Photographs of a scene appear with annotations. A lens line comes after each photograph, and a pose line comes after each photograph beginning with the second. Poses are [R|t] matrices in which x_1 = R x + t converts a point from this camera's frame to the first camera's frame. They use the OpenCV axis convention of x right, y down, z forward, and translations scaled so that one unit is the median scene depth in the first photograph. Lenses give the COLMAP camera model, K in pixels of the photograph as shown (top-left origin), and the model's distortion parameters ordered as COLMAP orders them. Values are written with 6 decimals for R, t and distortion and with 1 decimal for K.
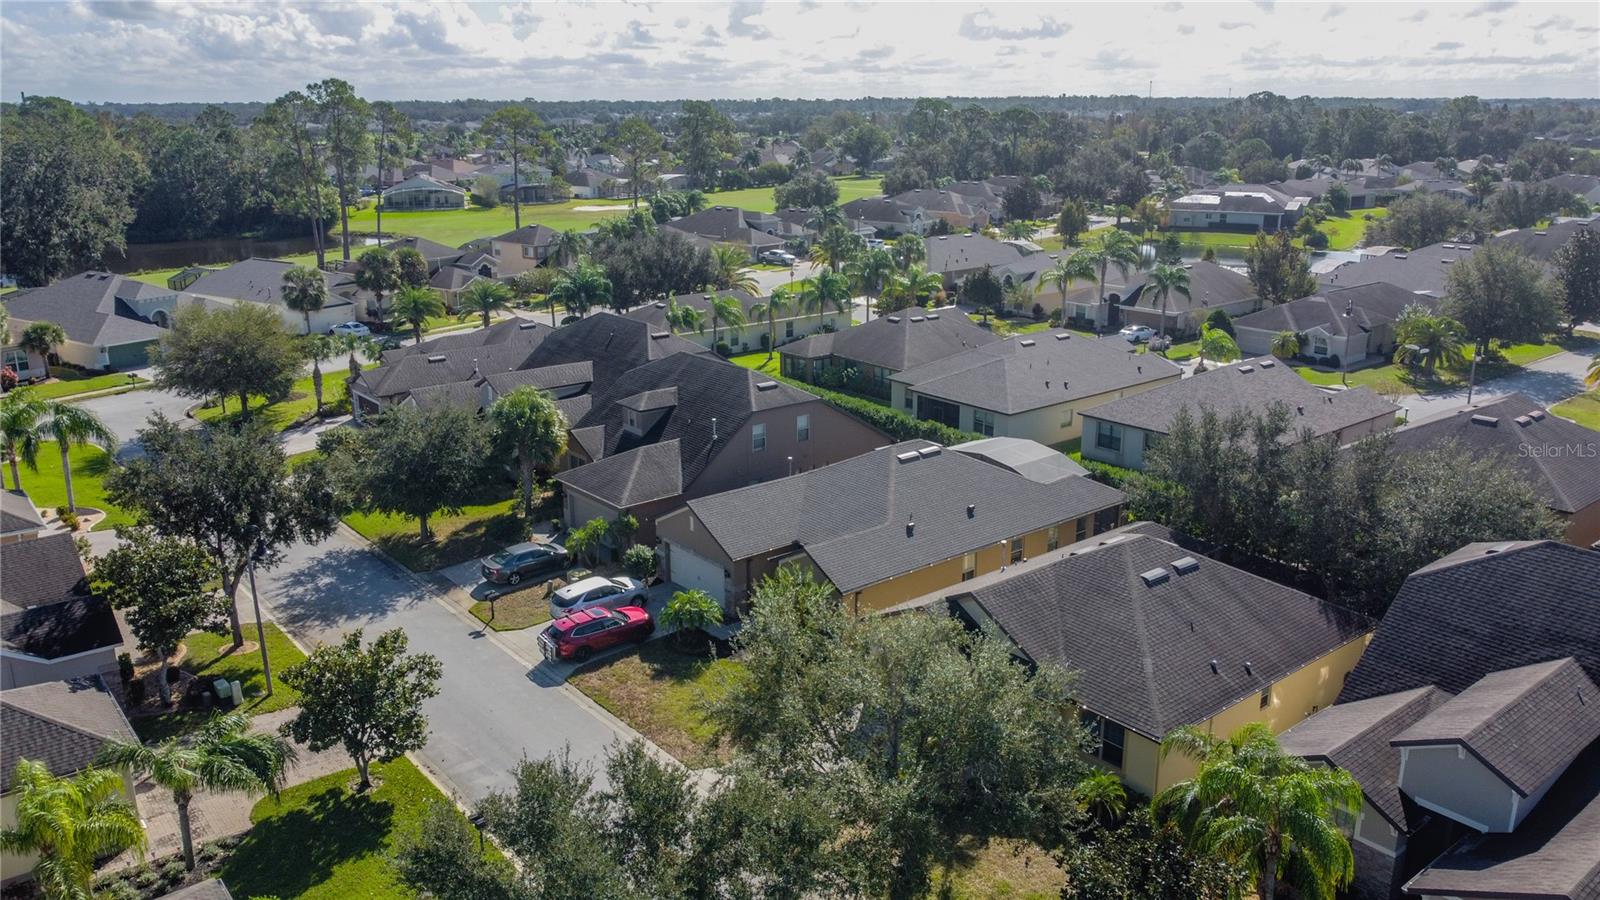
lens RADIAL K [[1205.5, 0, 804.7], [0, 1205.5, 450.8], [0, 0, 1]] dist [0.003116, -0.005263]
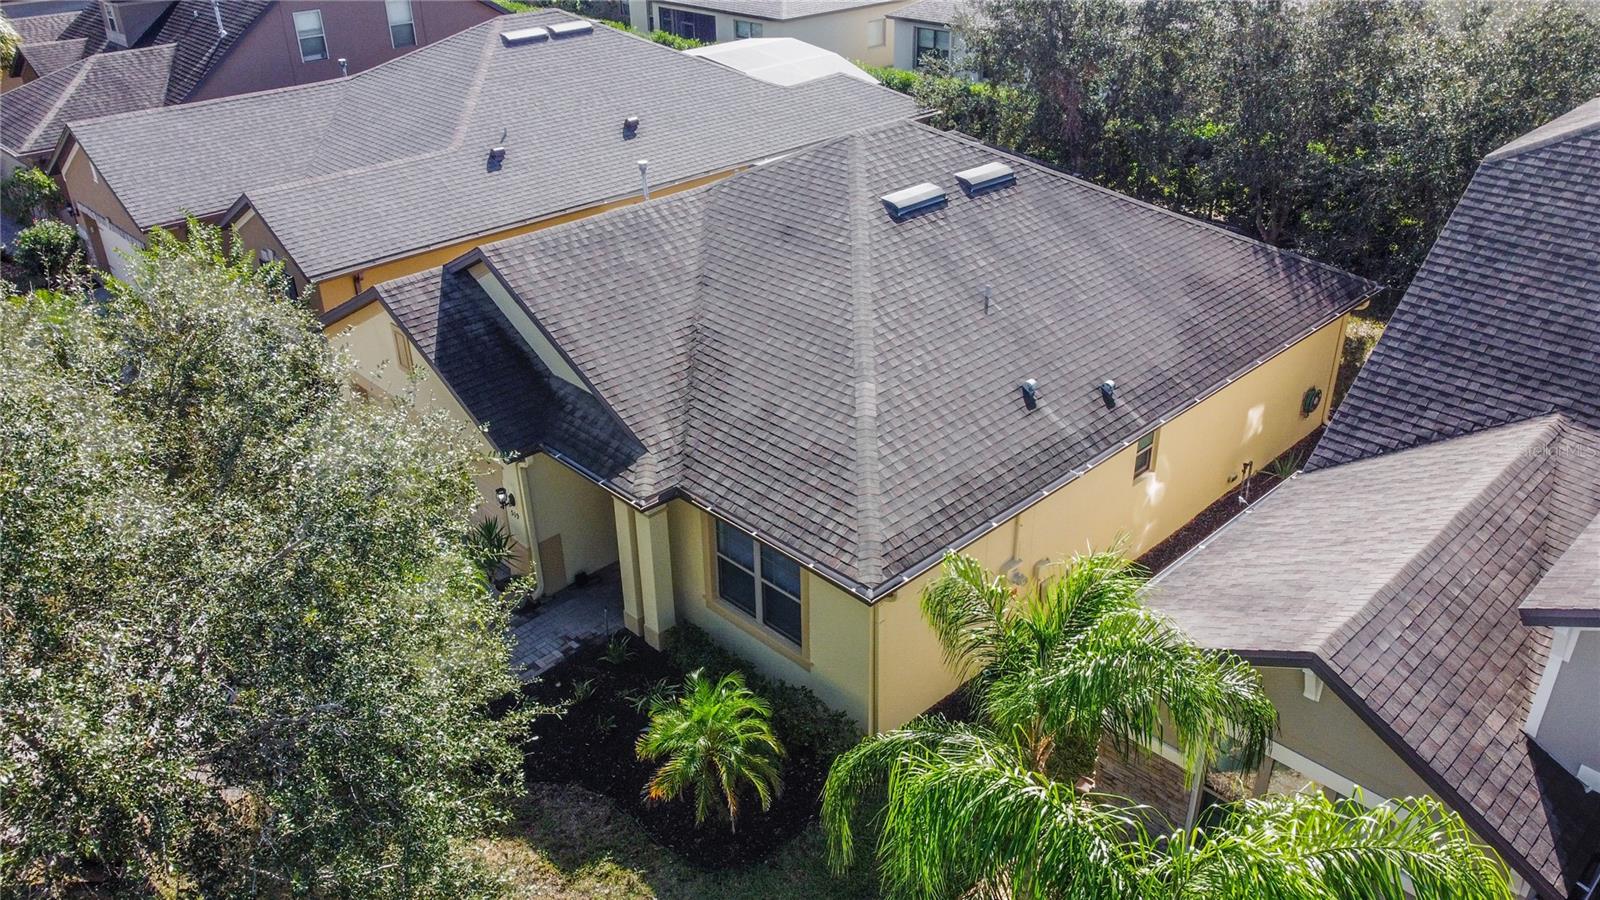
lens RADIAL K [[1205.5, 0, 804.7], [0, 1205.5, 450.8], [0, 0, 1]] dist [0.003116, -0.005263]
pose [[0.995862, -0.052463, 0.074205, 0.219280], [0.035028, 0.975037, 0.219261, 0.098859], [-0.083856, -0.215755, 0.972840, 0.566550]]
